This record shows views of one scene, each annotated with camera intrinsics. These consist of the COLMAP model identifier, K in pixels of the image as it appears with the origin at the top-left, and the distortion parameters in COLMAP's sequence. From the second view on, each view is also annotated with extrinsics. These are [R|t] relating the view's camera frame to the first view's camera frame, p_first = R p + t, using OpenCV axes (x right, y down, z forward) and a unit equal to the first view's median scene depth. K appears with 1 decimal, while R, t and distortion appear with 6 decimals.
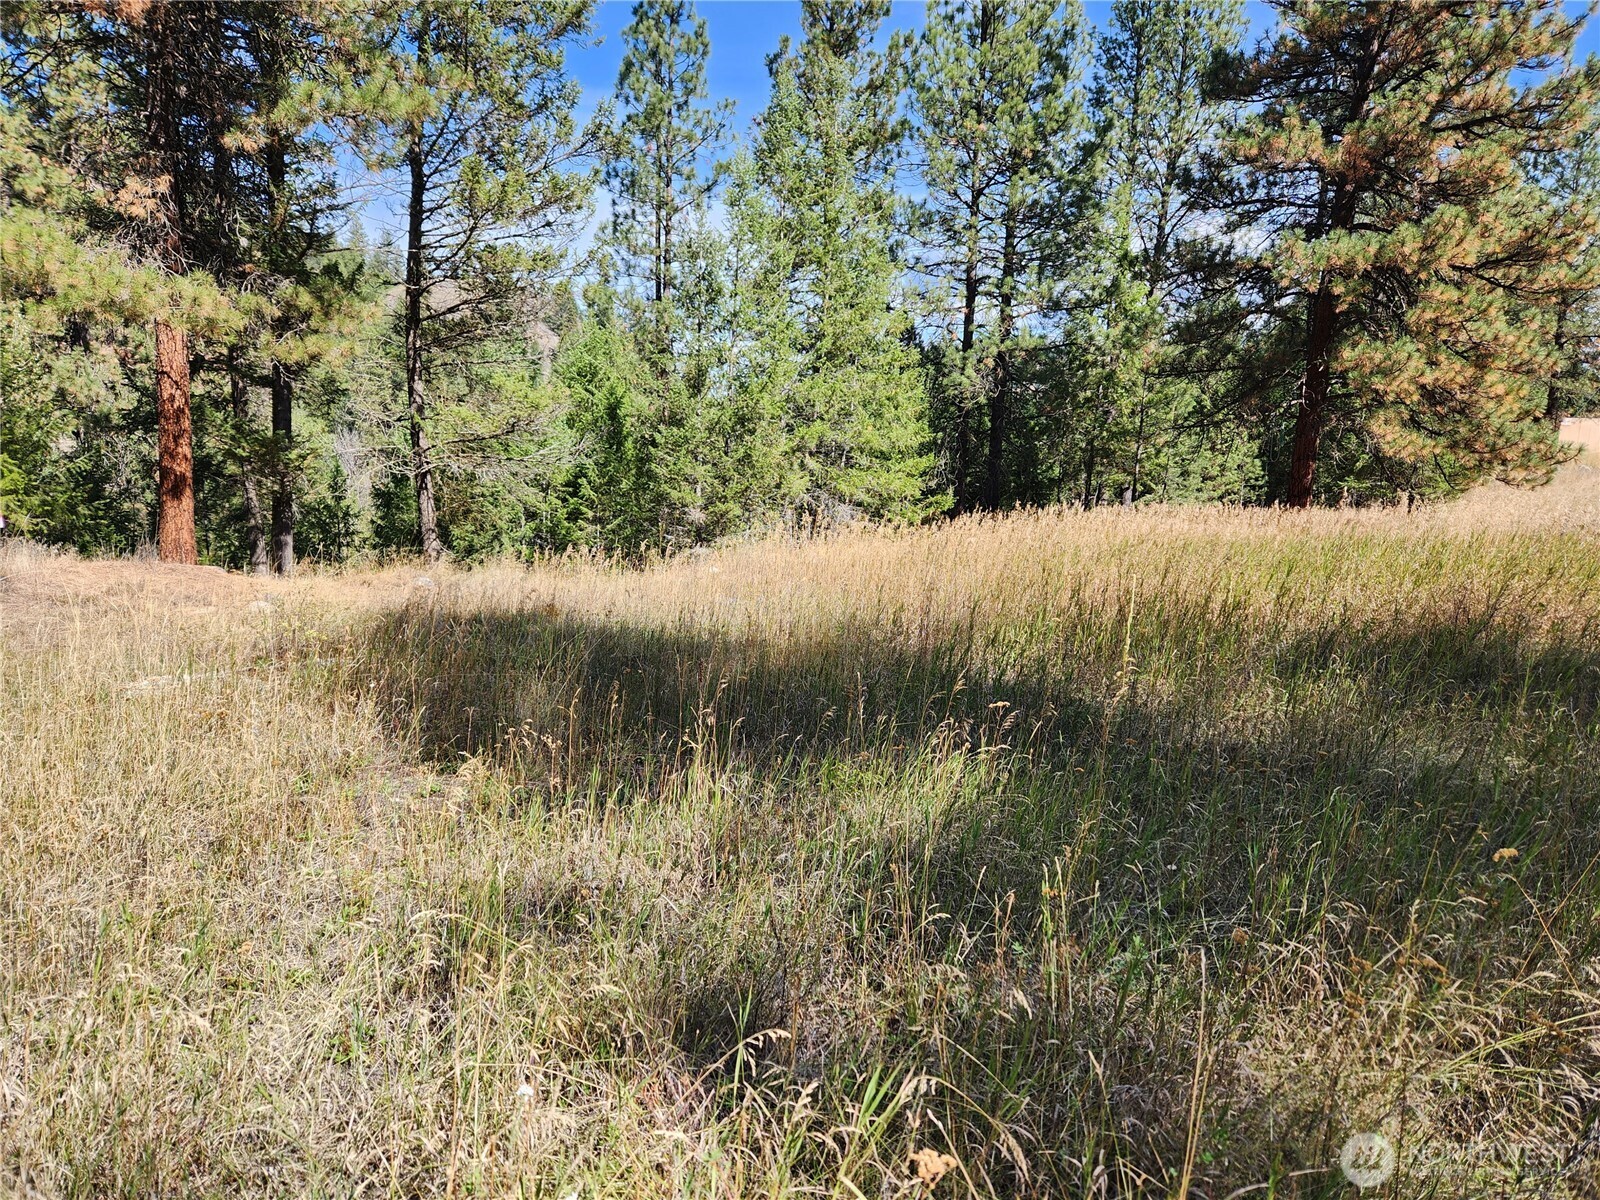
lens RADIAL K [[1046.1, 0, 793.5], [0, 1046.1, 605.7], [0, 0, 1]] dist [0.044247, -0.043467]
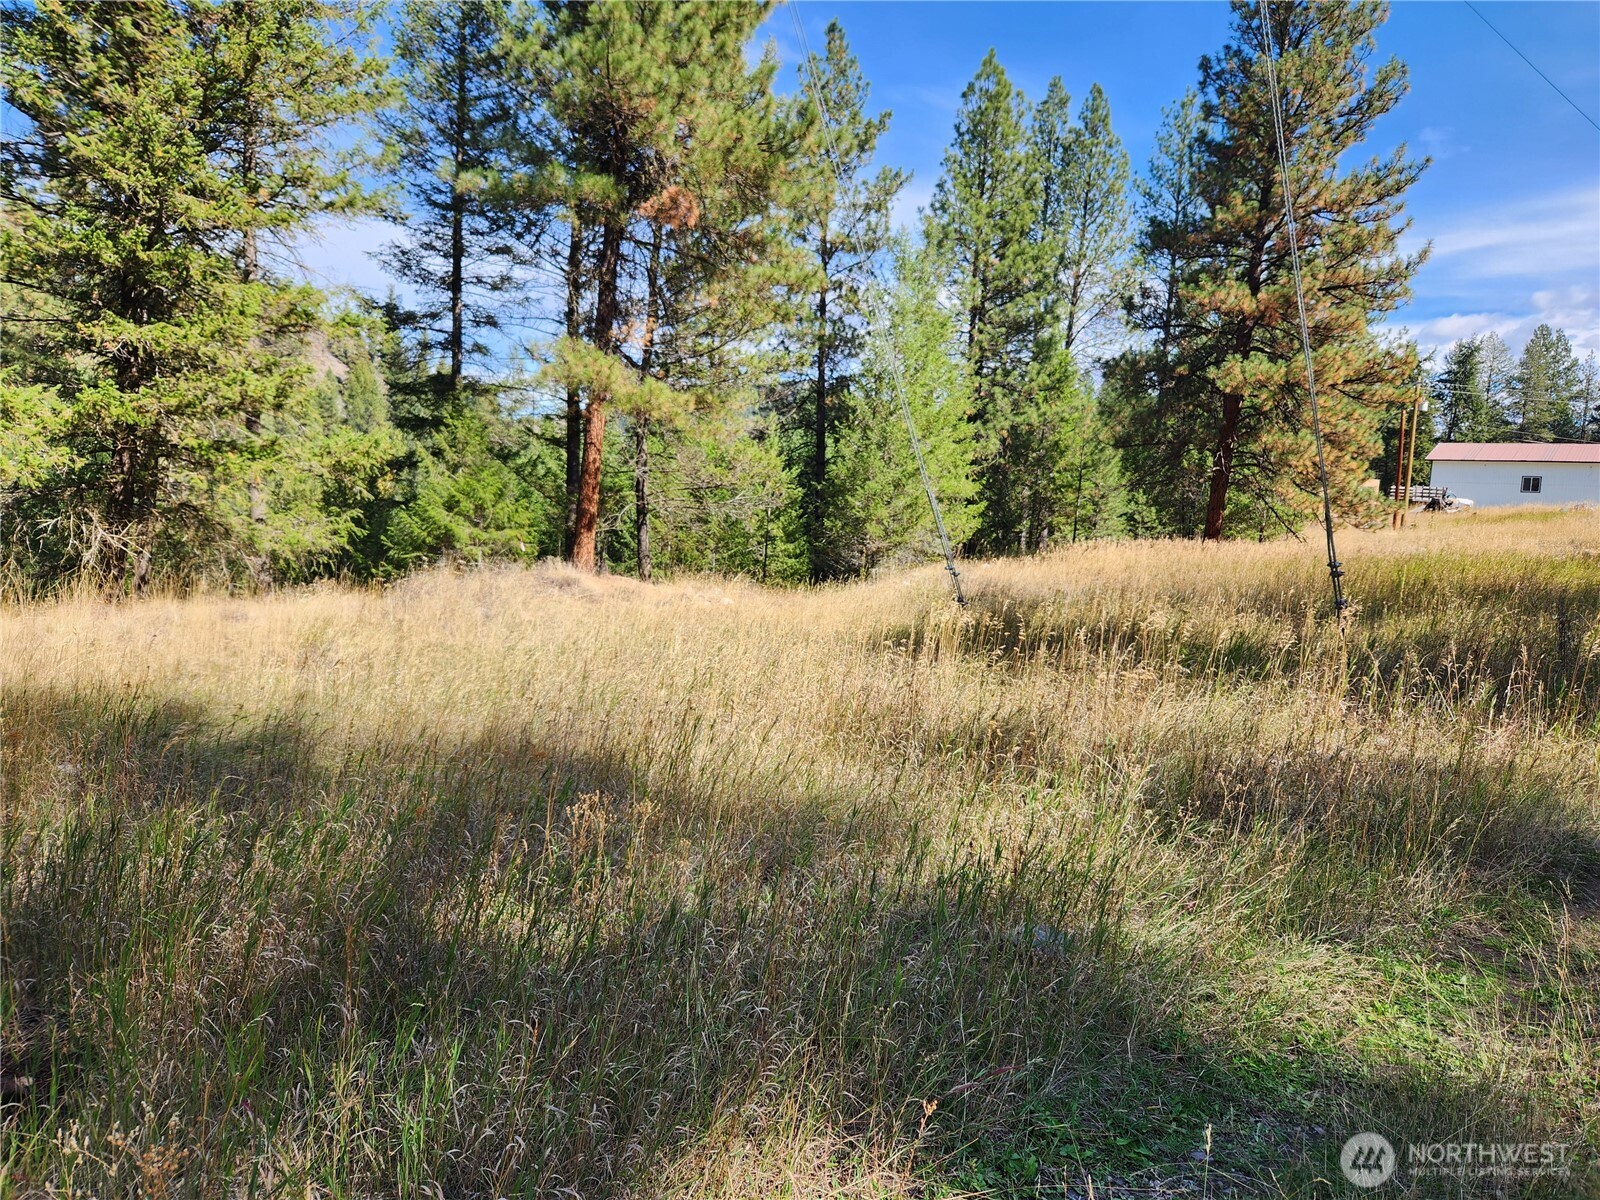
lens RADIAL K [[1046.1, 0, 796.8], [0, 1046.1, 597.8], [0, 0, 1]] dist [0.044247, -0.043467]
pose [[0.973124, -0.007100, 0.230174, -0.459320], [0.017064, 0.999000, -0.041329, 0.033605], [-0.229650, 0.044146, 0.972272, -0.275414]]
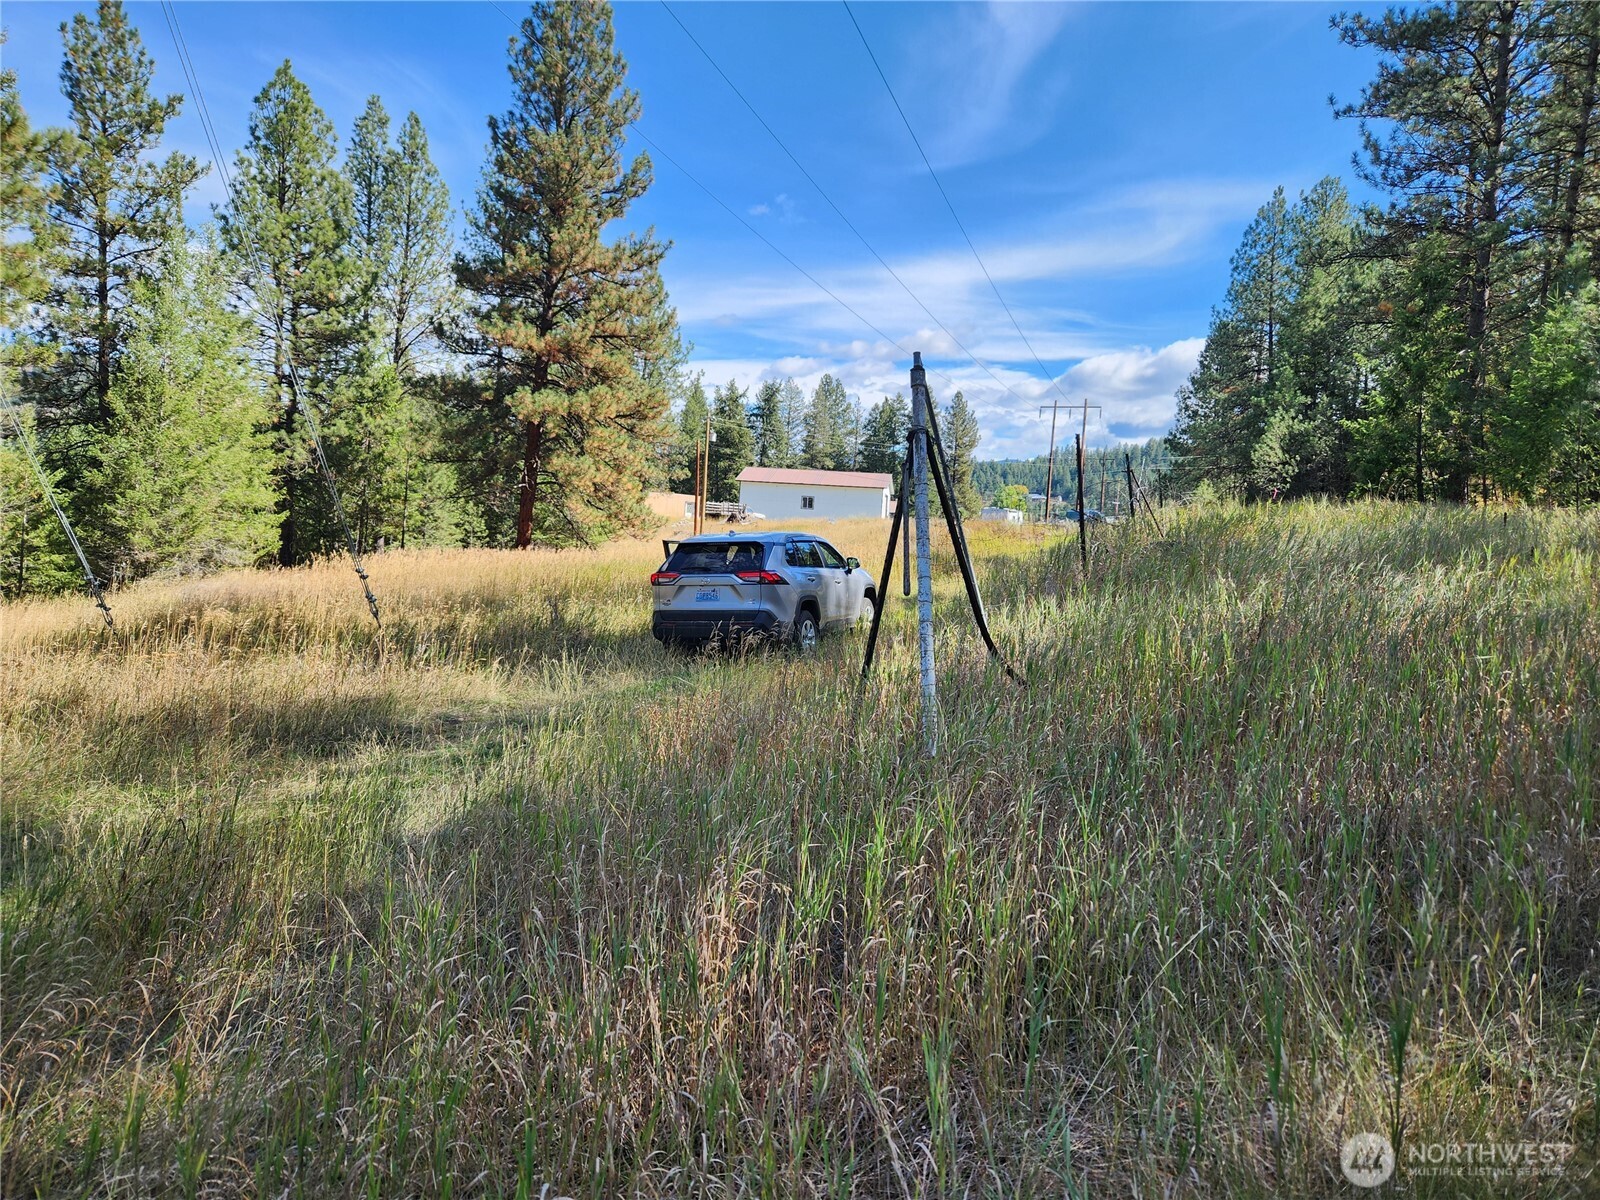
lens RADIAL K [[1046.1, 0, 798.5], [0, 1046.1, 594.9], [0, 0, 1]] dist [0.044247, -0.043467]
pose [[0.704909, -0.030136, 0.708658, -0.410542], [0.068382, 0.997330, -0.025609, 0.047190], [-0.705994, 0.066511, 0.705088, -0.462186]]
